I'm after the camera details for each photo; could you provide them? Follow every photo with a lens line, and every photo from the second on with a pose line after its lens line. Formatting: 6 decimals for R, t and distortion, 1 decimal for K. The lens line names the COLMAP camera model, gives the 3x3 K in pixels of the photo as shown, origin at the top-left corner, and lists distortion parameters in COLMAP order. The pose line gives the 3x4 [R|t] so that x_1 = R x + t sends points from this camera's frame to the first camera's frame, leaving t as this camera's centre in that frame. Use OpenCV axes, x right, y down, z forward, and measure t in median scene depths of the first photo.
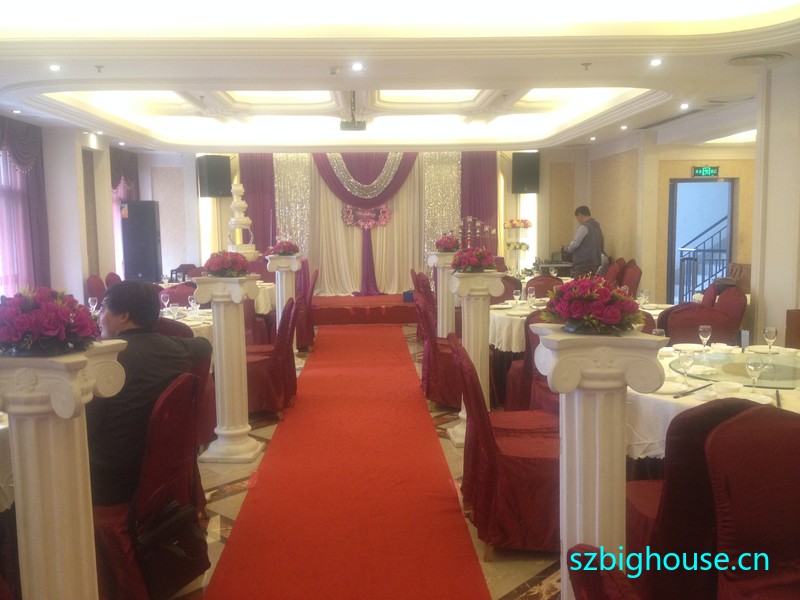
lens RADIAL K [[801.7, 0, 397.8], [0, 801.7, 302.3], [0, 0, 1]] dist [0.144590, 0.000000]
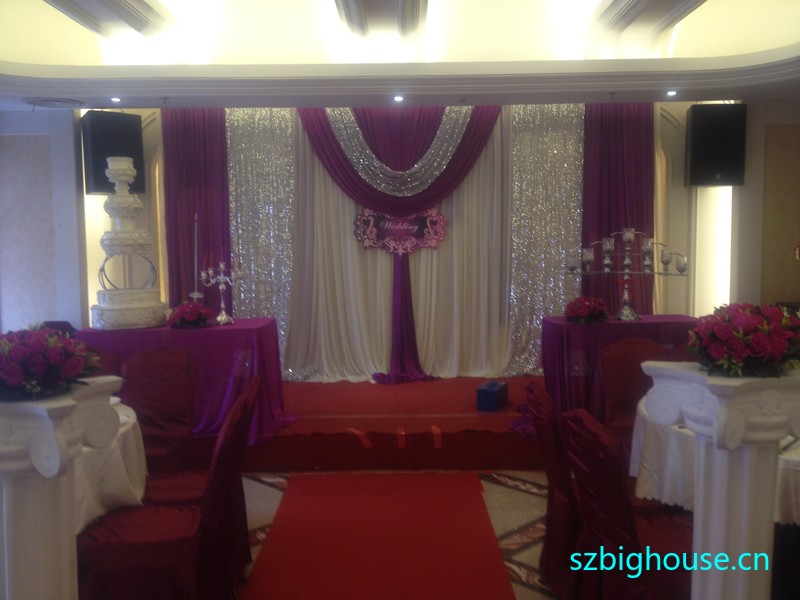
lens RADIAL K [[801.7, 0, 400.4], [0, 801.7, 294.1], [0, 0, 1]] dist [0.144590, 0.000000]
pose [[0.999093, 0.005243, -0.042252, -0.016843], [-0.006830, 0.999274, -0.037490, -0.045452], [0.042025, 0.037744, 0.998403, 0.474579]]
